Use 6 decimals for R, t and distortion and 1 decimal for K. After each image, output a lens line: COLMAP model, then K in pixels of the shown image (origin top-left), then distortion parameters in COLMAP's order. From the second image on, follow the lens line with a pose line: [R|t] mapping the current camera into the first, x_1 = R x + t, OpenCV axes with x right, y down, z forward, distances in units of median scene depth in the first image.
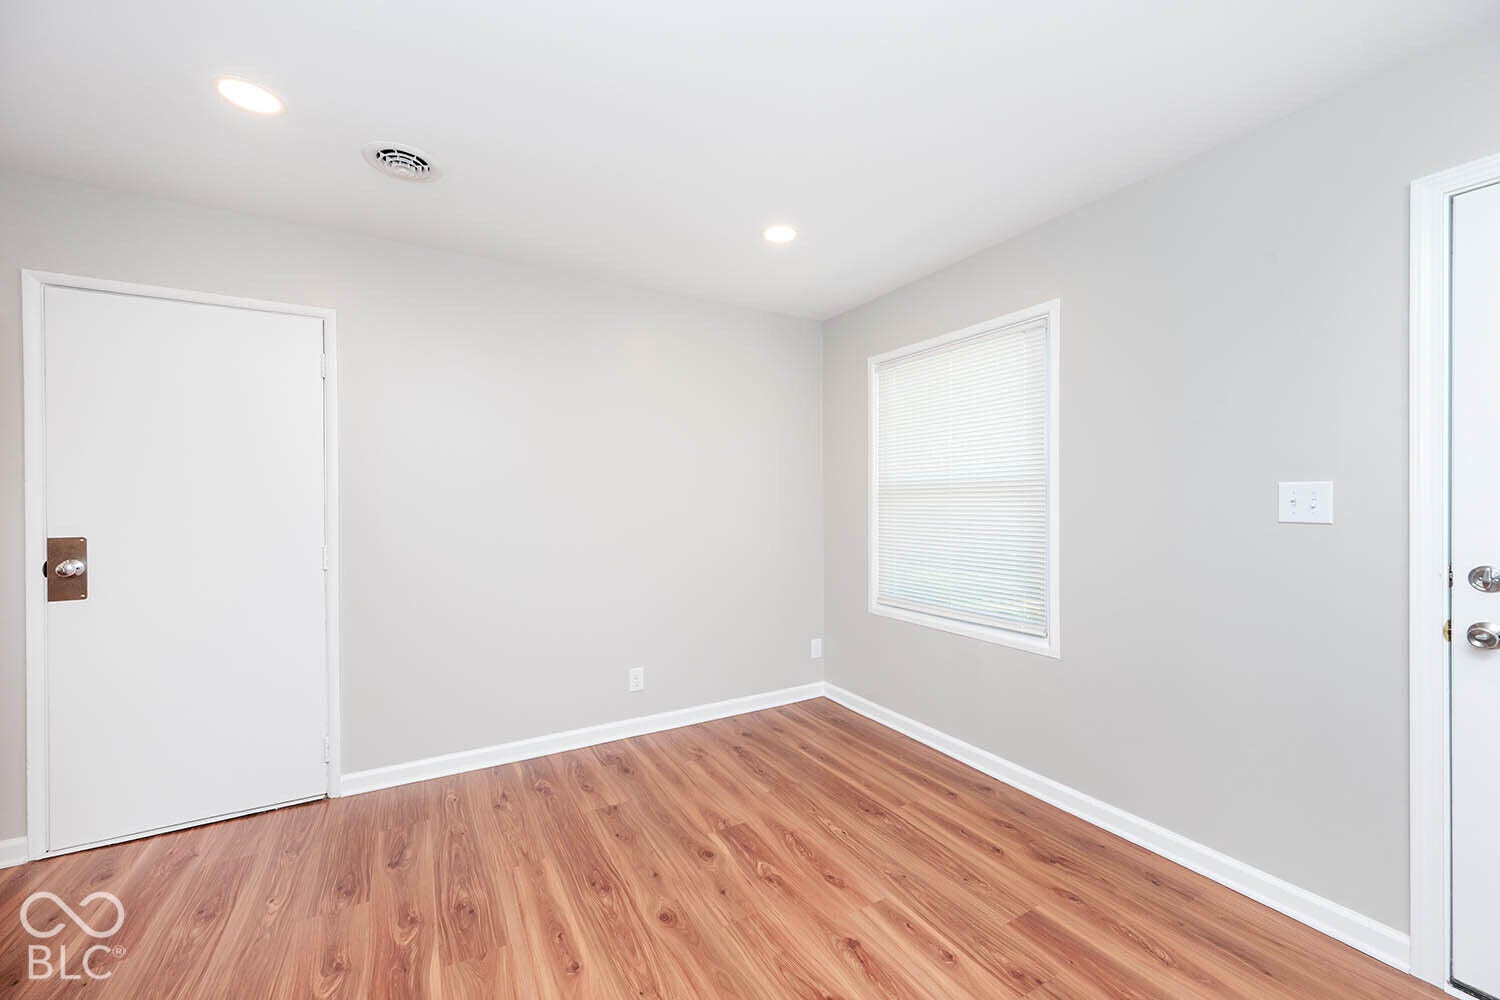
lens RADIAL K [[586.3, 0, 749.2], [0, 586.3, 506.8], [0, 0, 1]] dist [0.000541, 0.000324]
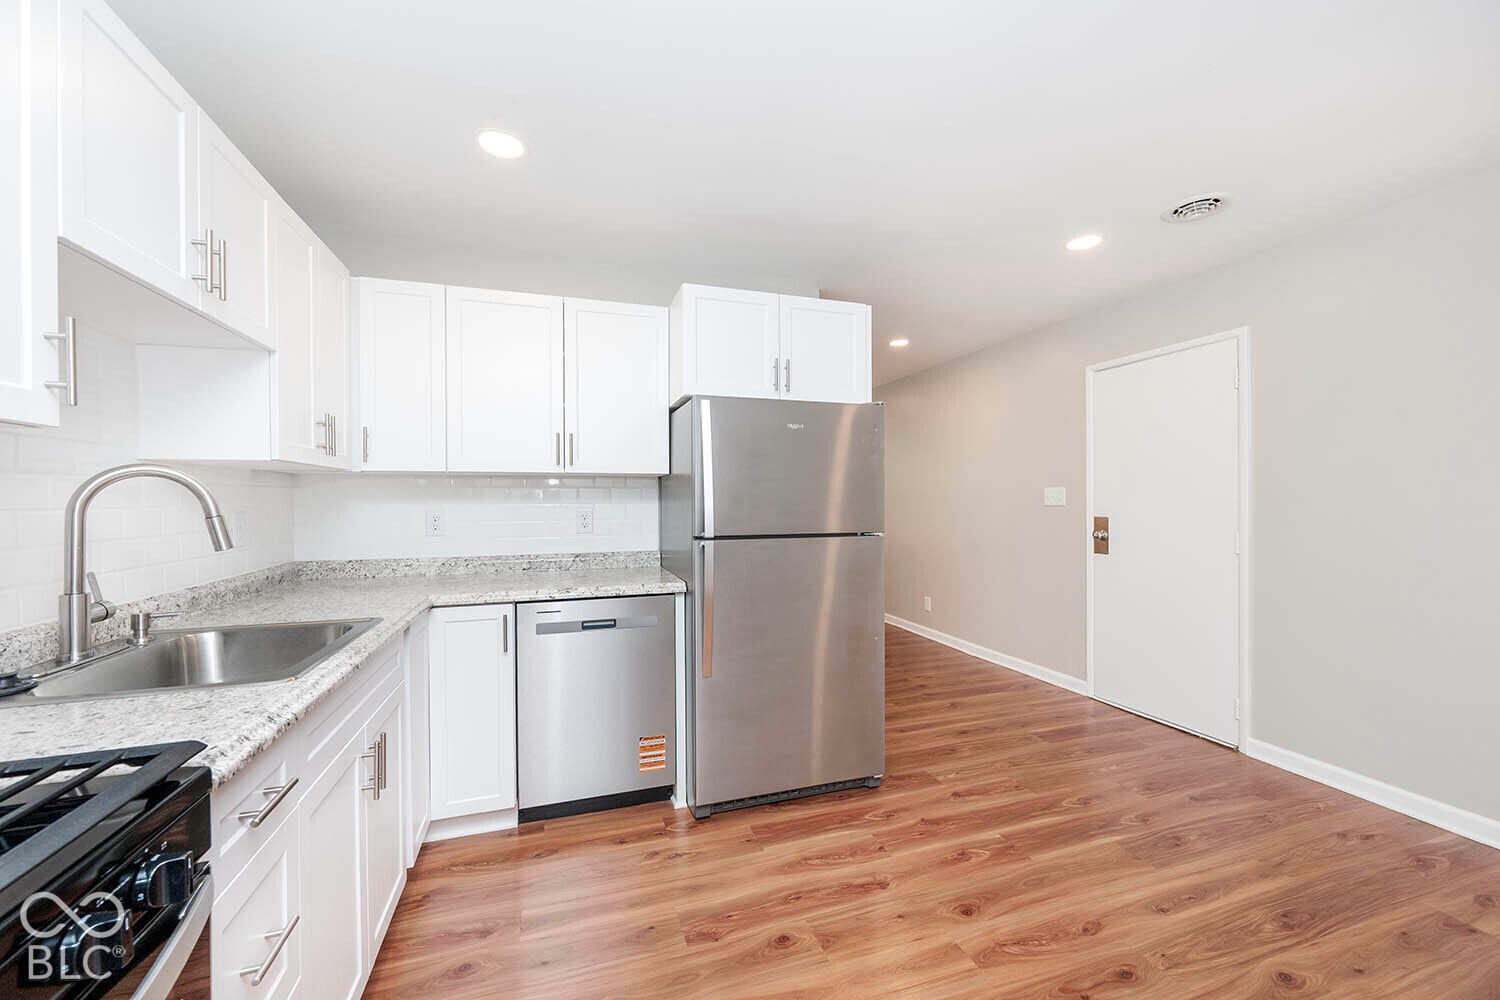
lens RADIAL K [[586.3, 0, 742.1], [0, 586.3, 497.1], [0, 0, 1]] dist [0.000541, 0.000324]
pose [[-0.206109, 0.002702, -0.978525, 0.901618], [0.001039, 0.999996, 0.002543, -0.012996], [0.978529, -0.000493, -0.206111, 0.407518]]
